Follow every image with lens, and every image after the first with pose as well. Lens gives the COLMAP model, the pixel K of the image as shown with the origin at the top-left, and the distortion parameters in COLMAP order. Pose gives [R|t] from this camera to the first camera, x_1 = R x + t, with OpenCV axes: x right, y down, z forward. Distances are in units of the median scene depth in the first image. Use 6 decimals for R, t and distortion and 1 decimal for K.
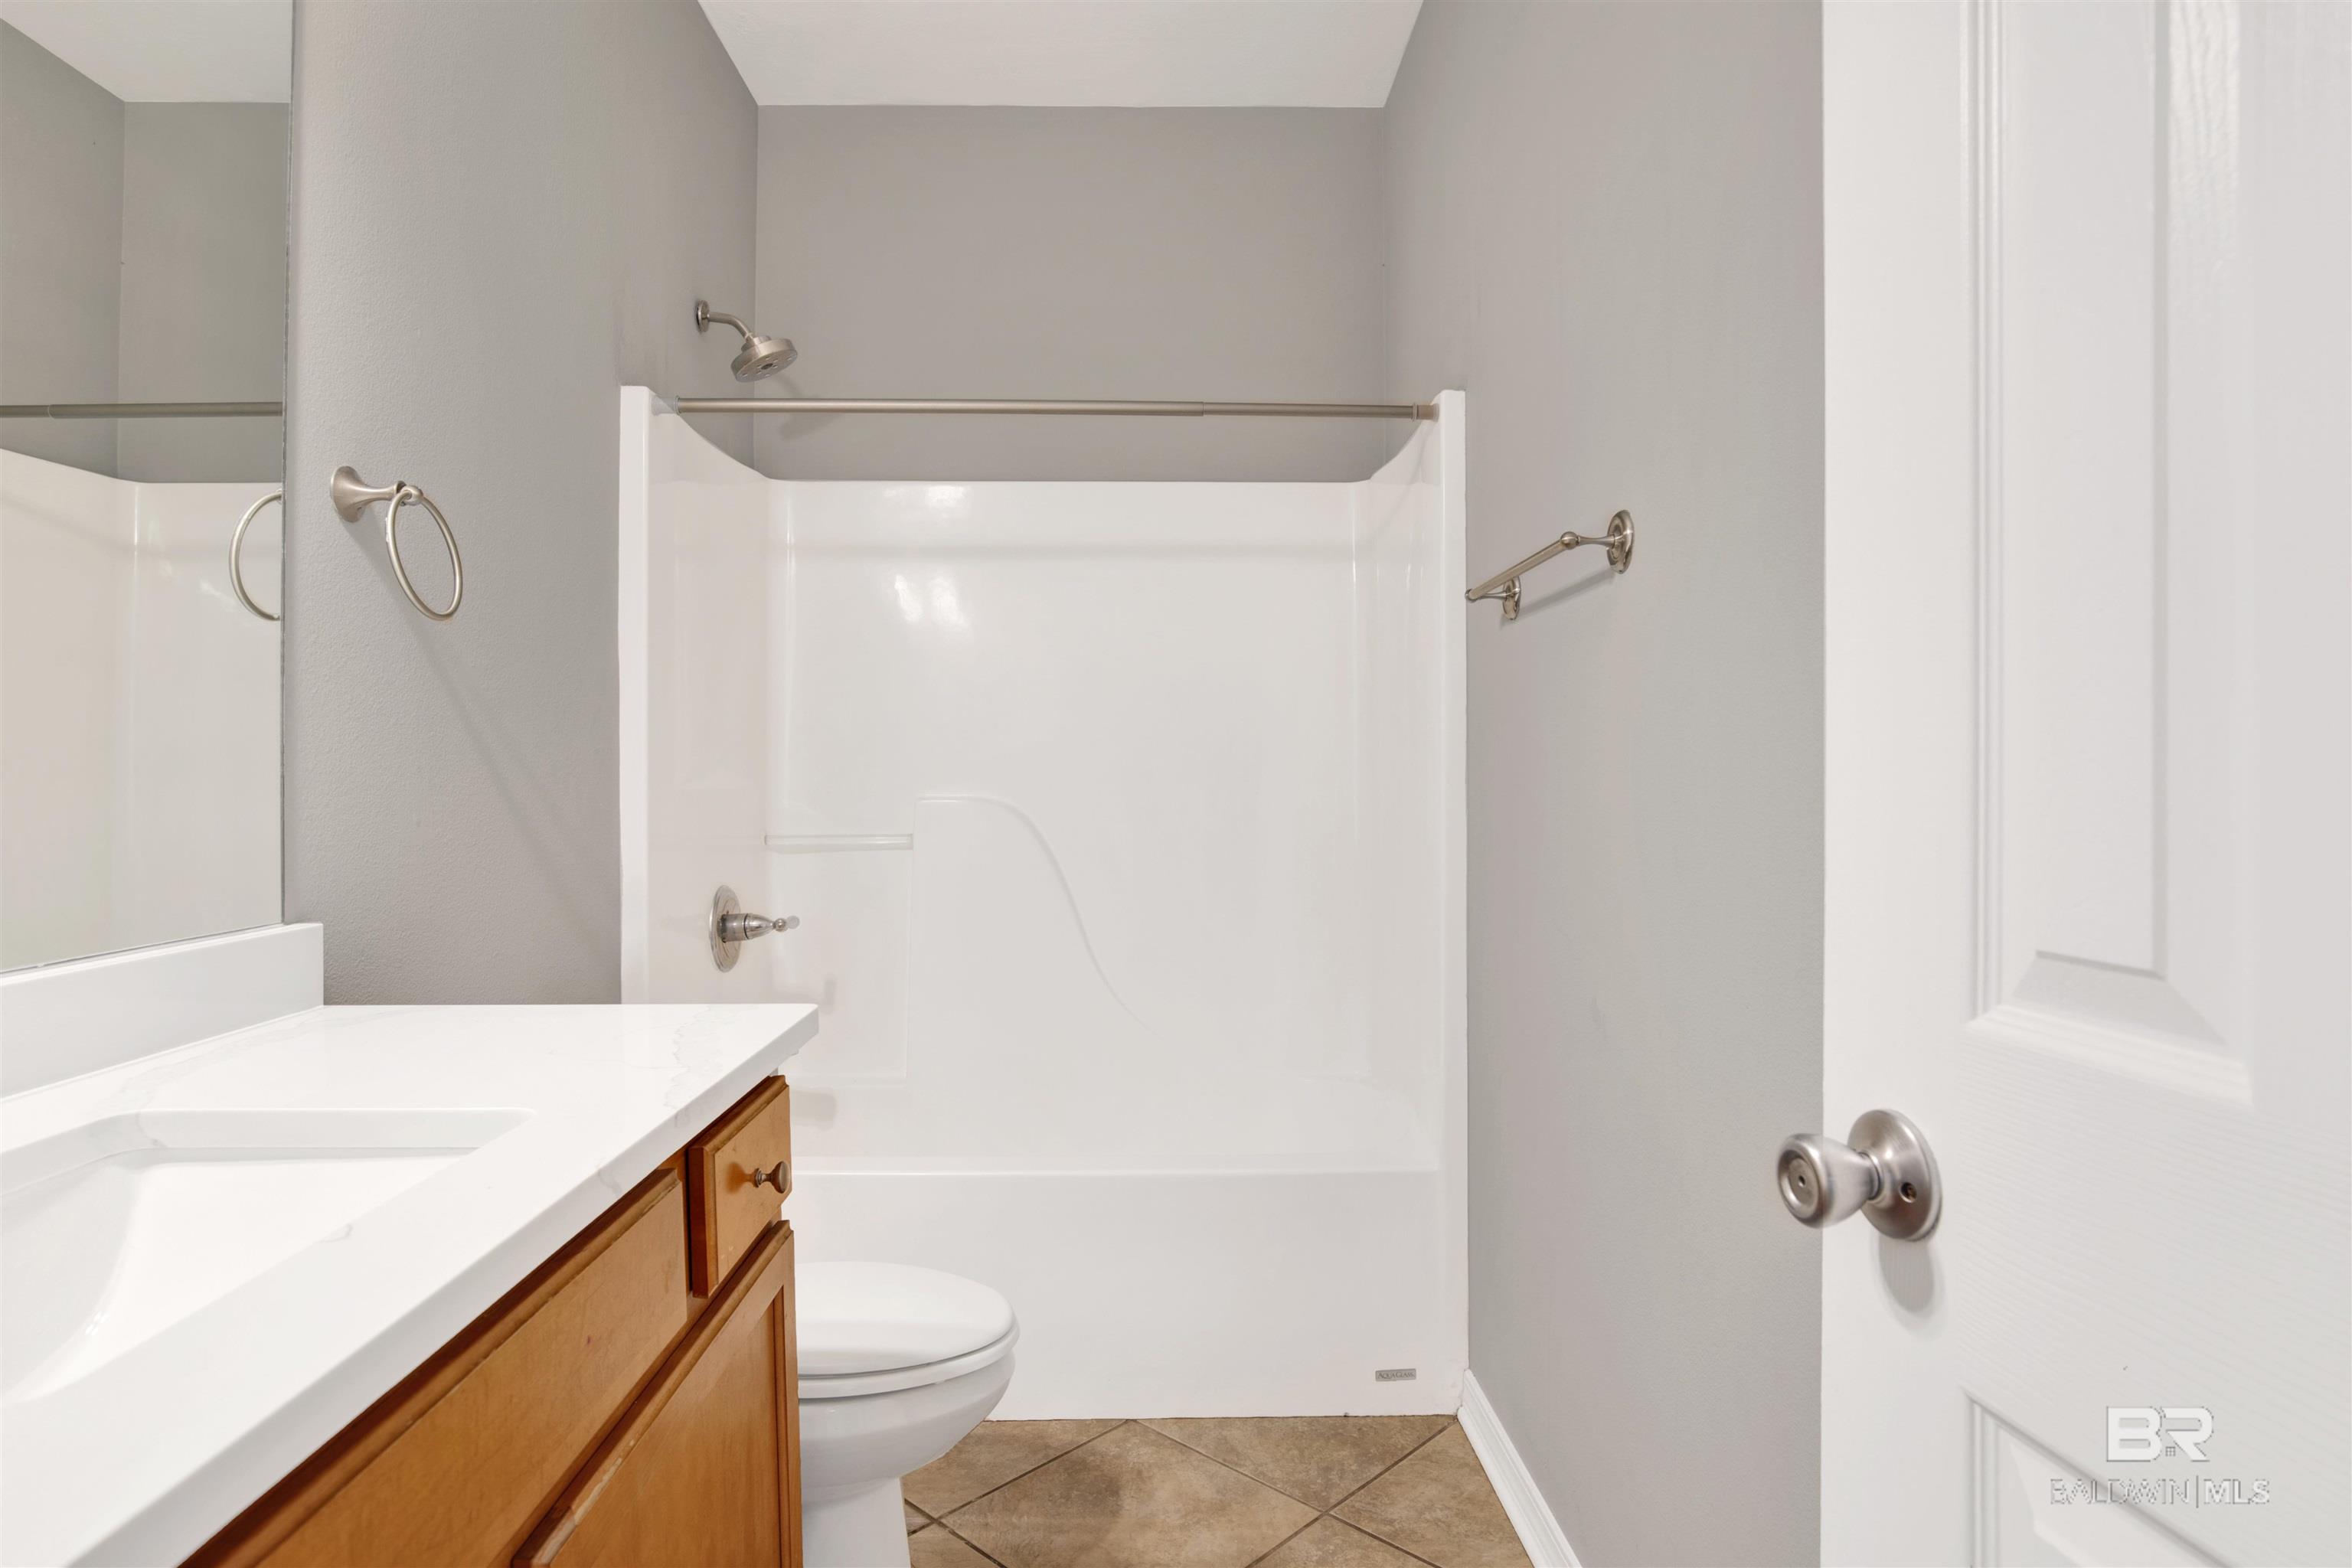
lens RADIAL K [[1262.0, 0, 1180.0], [0, 1262.0, 781.6], [0, 0, 1]] dist [-0.067438, 0.022643]
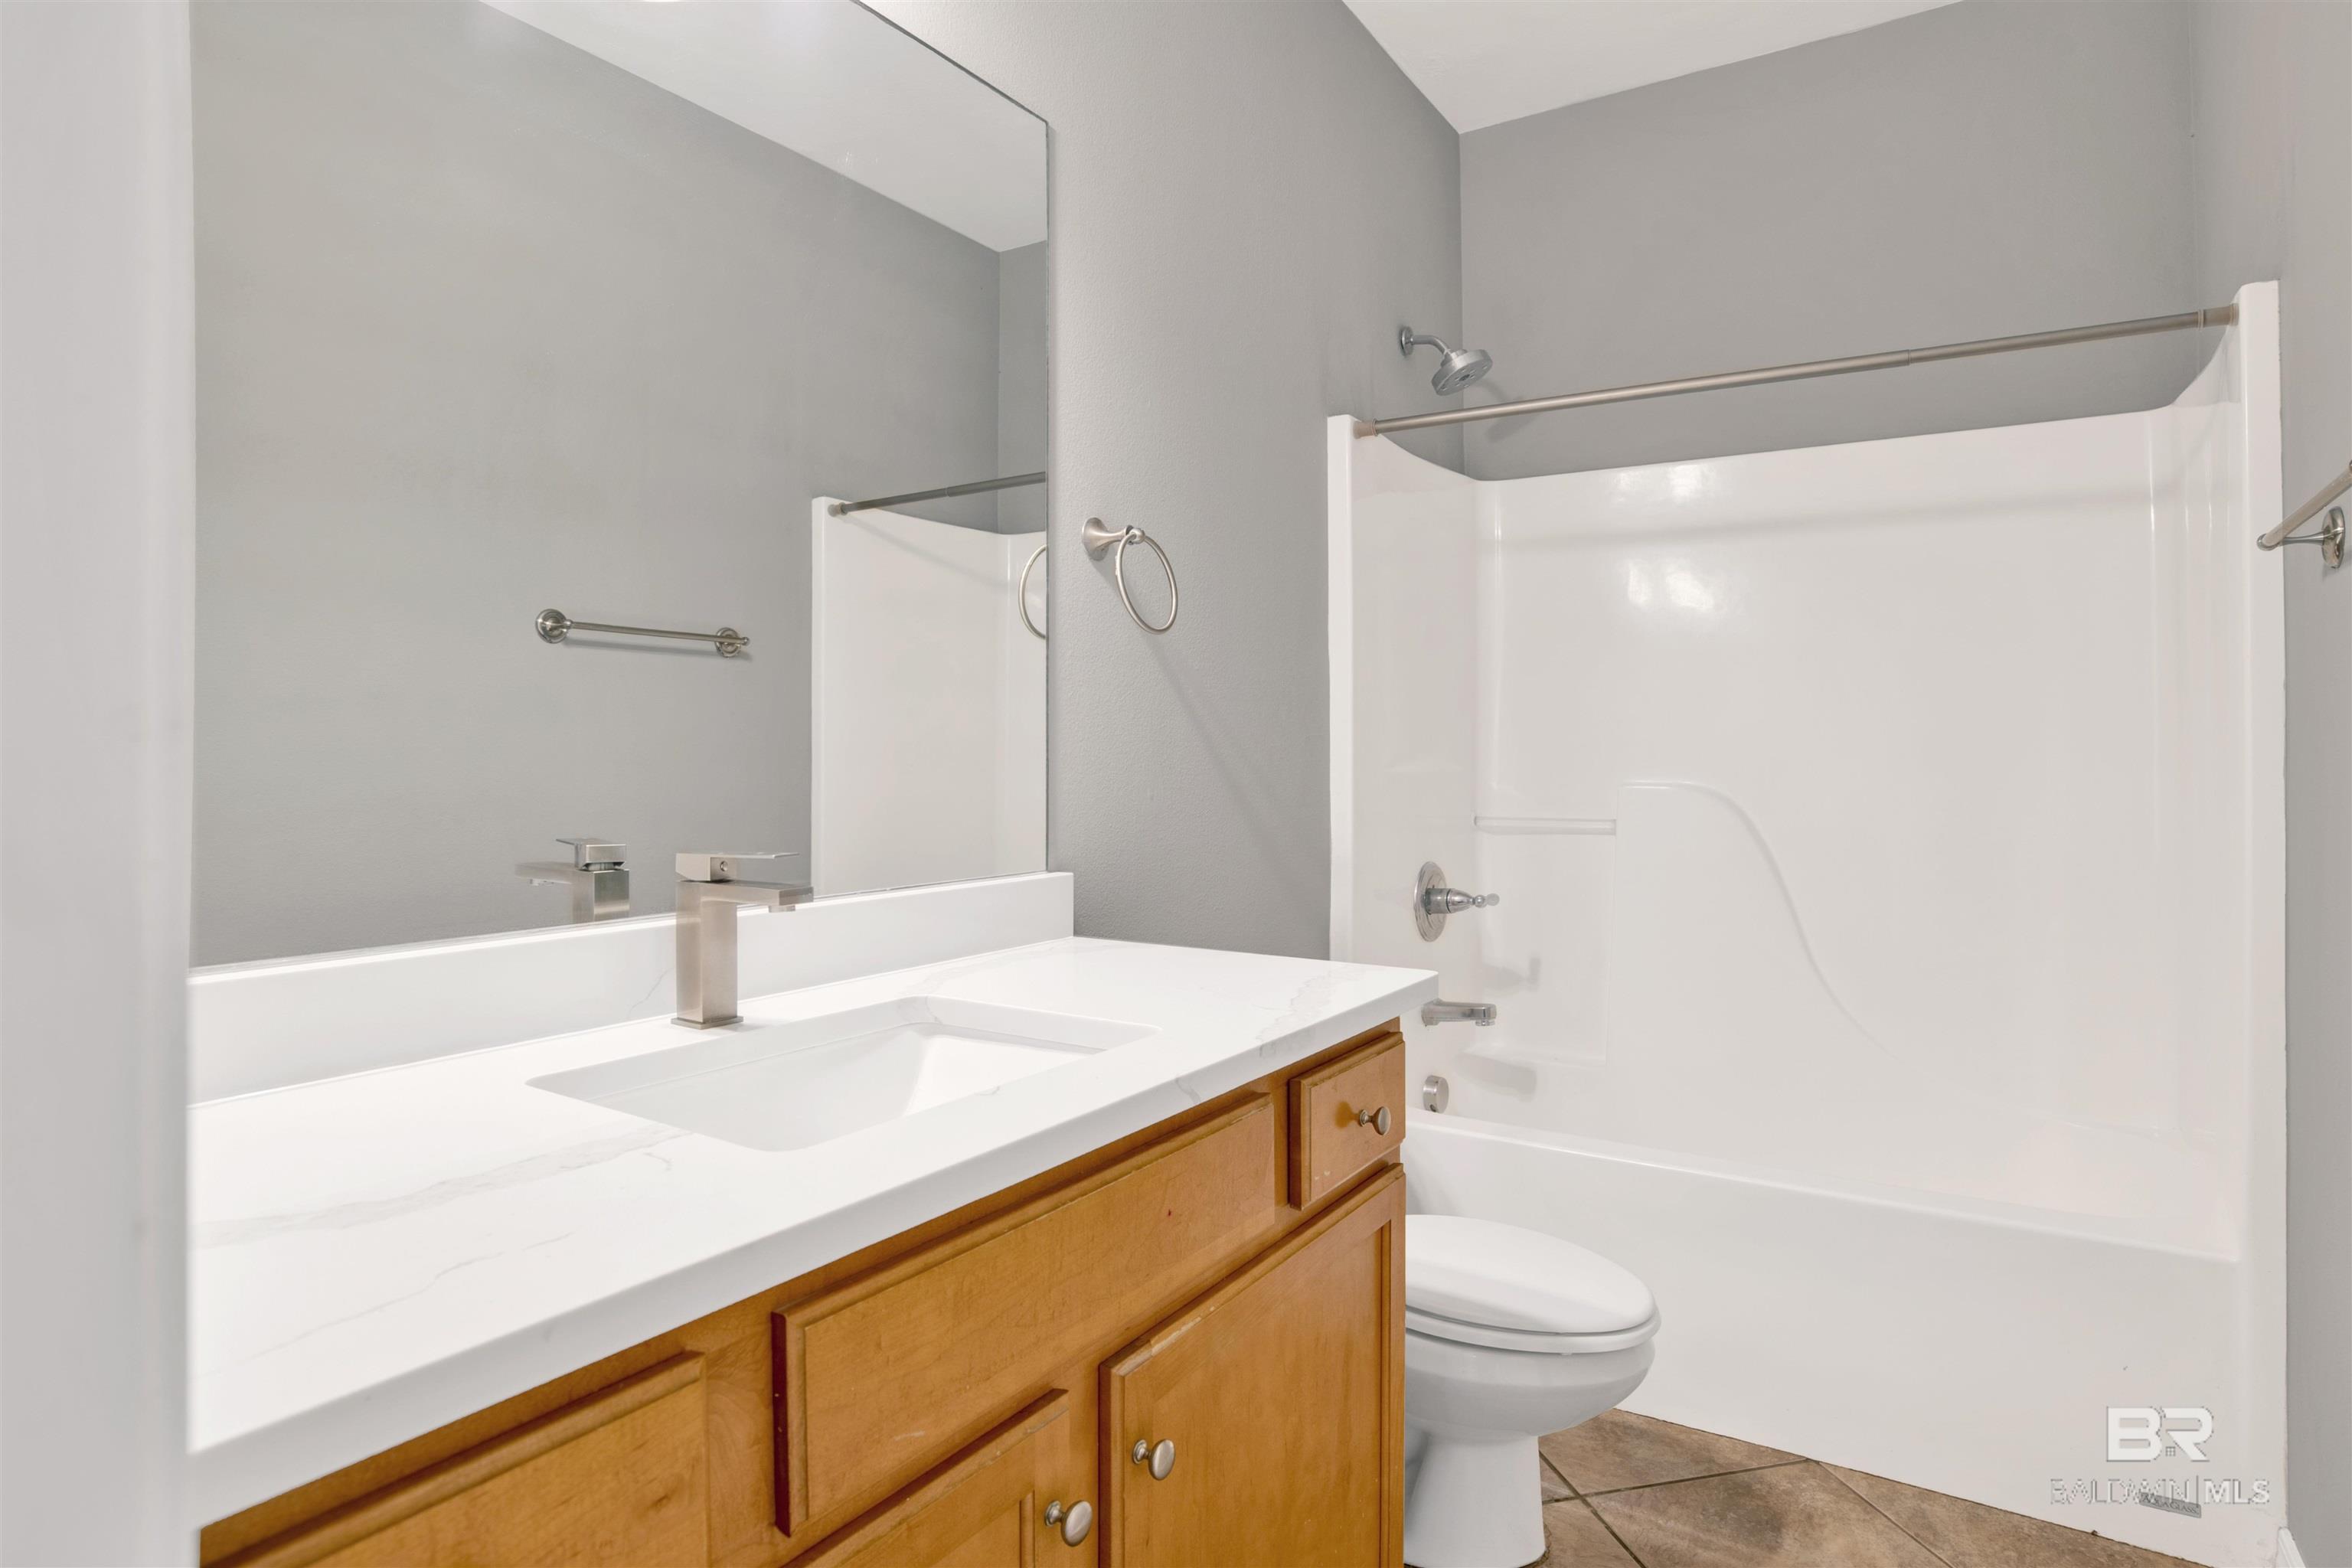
lens RADIAL K [[1262.0, 0, 1198.7], [0, 1262.0, 762.5], [0, 0, 1]] dist [-0.067438, 0.022643]
pose [[0.822717, 0.008438, -0.568389, 0.108411], [-0.009876, 0.999951, 0.000549, -0.002050], [0.568366, 0.005162, 0.822760, -0.013561]]
